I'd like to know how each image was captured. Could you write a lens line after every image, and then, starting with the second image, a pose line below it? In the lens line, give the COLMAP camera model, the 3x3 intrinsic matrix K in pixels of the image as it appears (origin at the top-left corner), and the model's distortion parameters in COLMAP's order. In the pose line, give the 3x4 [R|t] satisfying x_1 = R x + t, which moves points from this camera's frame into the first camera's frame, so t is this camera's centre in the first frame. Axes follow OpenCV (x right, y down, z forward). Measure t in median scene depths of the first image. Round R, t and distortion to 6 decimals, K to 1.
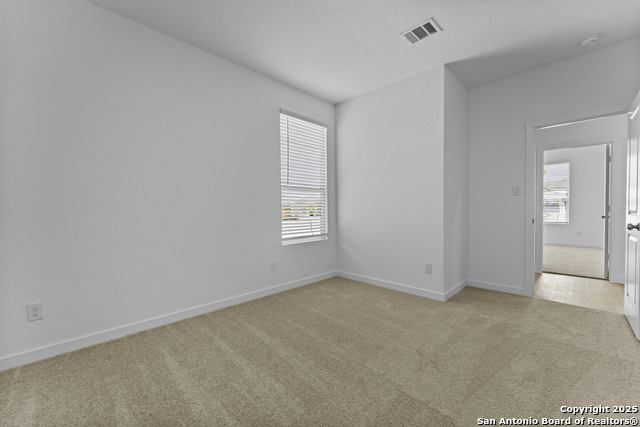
lens RADIAL K [[258.9, 0, 320.5], [0, 258.9, 212.0], [0, 0, 1]] dist [-0.002430, -0.000850]
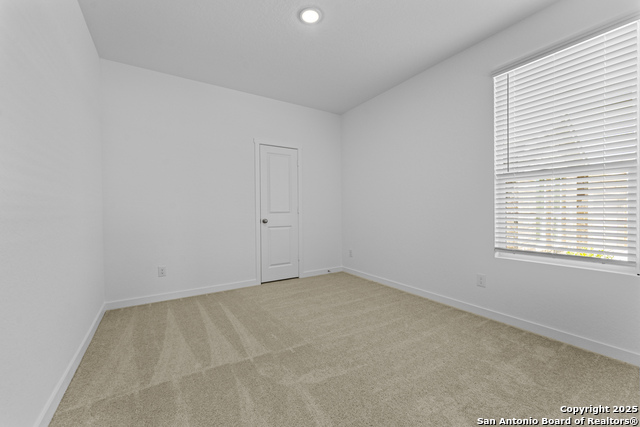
lens RADIAL K [[258.9, 0, 320.4], [0, 258.9, 214.9], [0, 0, 1]] dist [-0.002430, -0.000850]
pose [[-0.222598, 0.025080, -0.974588, 0.733464], [-0.001922, 0.999656, 0.026165, -0.010248], [0.974908, 0.007698, -0.222473, 0.748886]]
